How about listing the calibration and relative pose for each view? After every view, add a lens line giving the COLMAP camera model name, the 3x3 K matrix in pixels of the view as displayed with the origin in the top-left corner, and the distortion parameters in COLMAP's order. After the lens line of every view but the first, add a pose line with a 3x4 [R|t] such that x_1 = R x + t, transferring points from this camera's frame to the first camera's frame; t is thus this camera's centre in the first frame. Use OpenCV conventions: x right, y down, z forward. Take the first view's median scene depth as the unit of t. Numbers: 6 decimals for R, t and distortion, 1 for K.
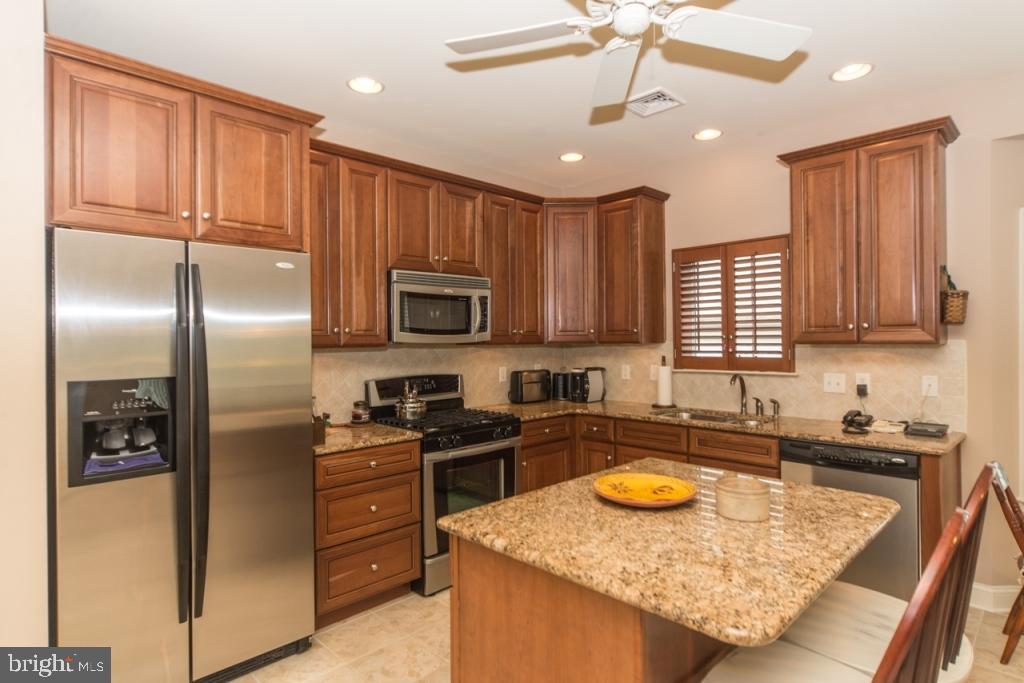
lens RADIAL K [[548.3, 0, 510.6], [0, 548.3, 338.2], [0, 0, 1]] dist [-0.001601, -0.000630]
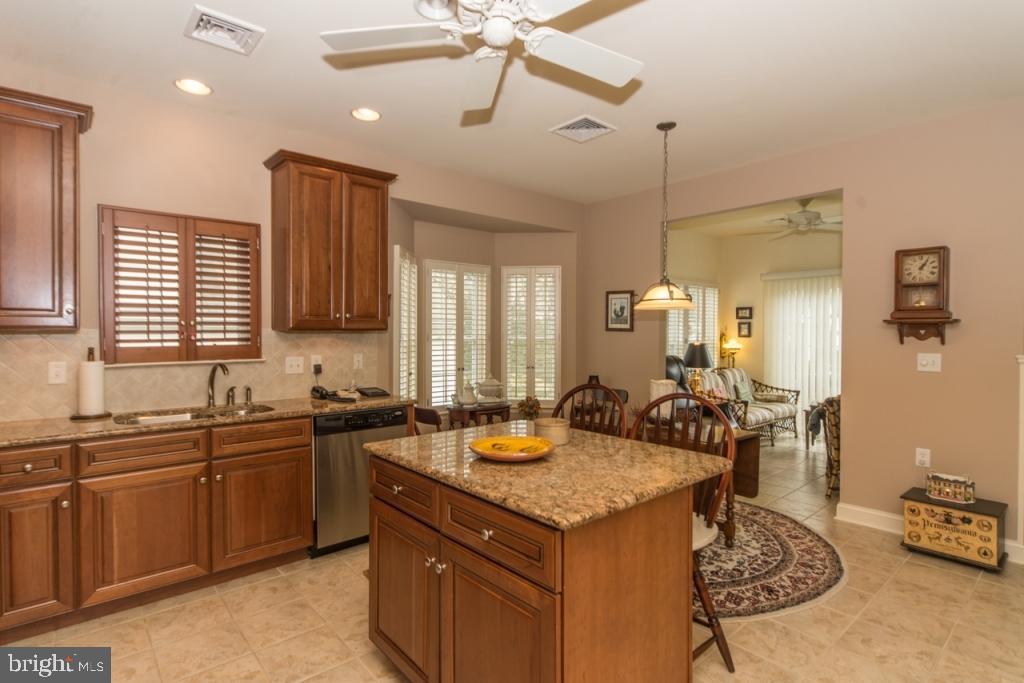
lens RADIAL K [[508.8, 0, 512.0], [0, 508.8, 341.5], [0, 0, 1]] dist [0.002765, -0.000161]
pose [[0.075452, -0.012286, 0.997074, -0.412035], [-0.002243, 0.999919, 0.012490, 0.017113], [-0.997147, -0.003179, 0.075418, 0.451195]]
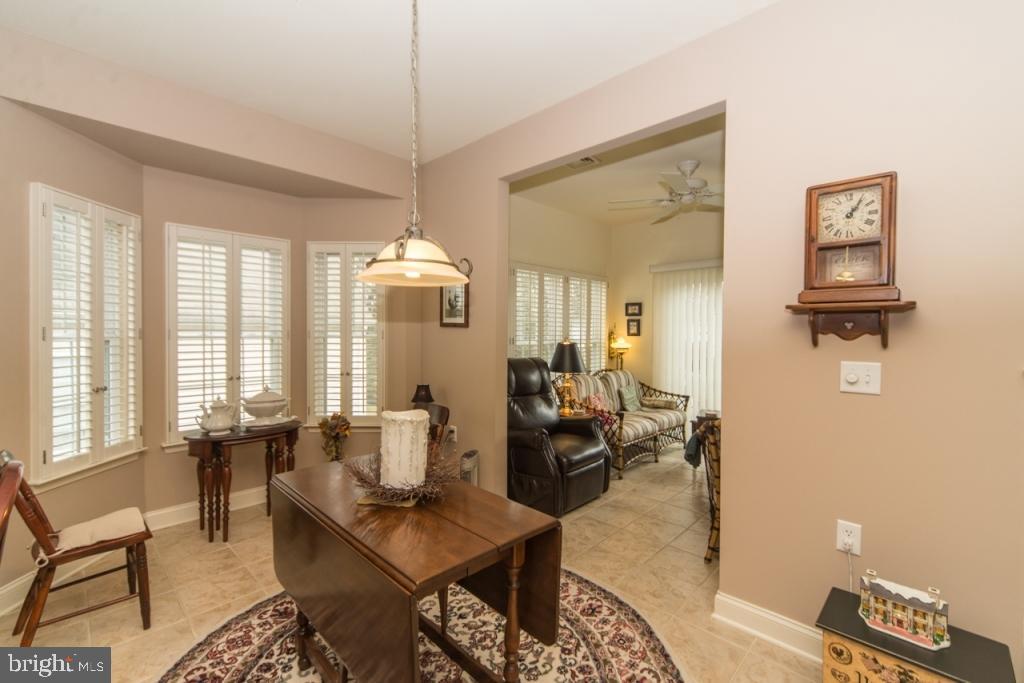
lens RADIAL K [[433.0, 0, 512.0], [0, 433.0, 341.5], [0, 0, 1]] dist [0.009137, -0.000388]
pose [[-0.011210, -0.016231, 0.999805, 0.123418], [-0.005844, 0.999852, 0.016166, 0.021075], [-0.999920, -0.005661, -0.011303, 0.133013]]
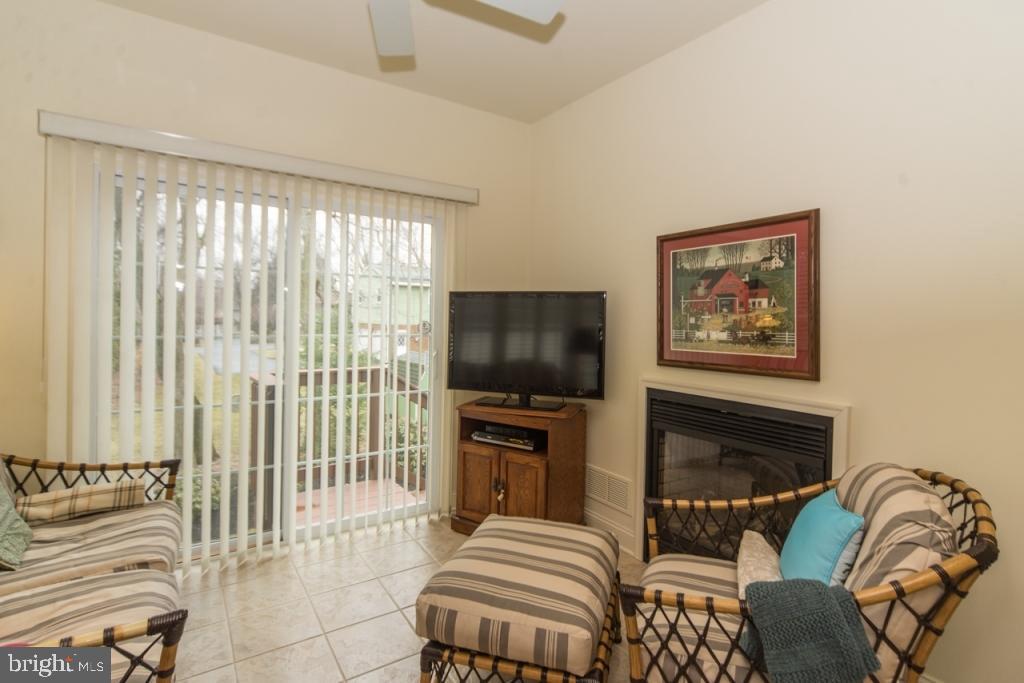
lens RADIAL K [[507.7, 0, 511.2], [0, 507.7, 345.1], [0, 0, 1]] dist [0.004234, 0.000939]
pose [[-0.978453, -0.017198, 0.205753, 0.955266], [-0.007015, 0.998719, 0.050121, 0.024765], [-0.206352, 0.047598, -0.977320, 0.112447]]
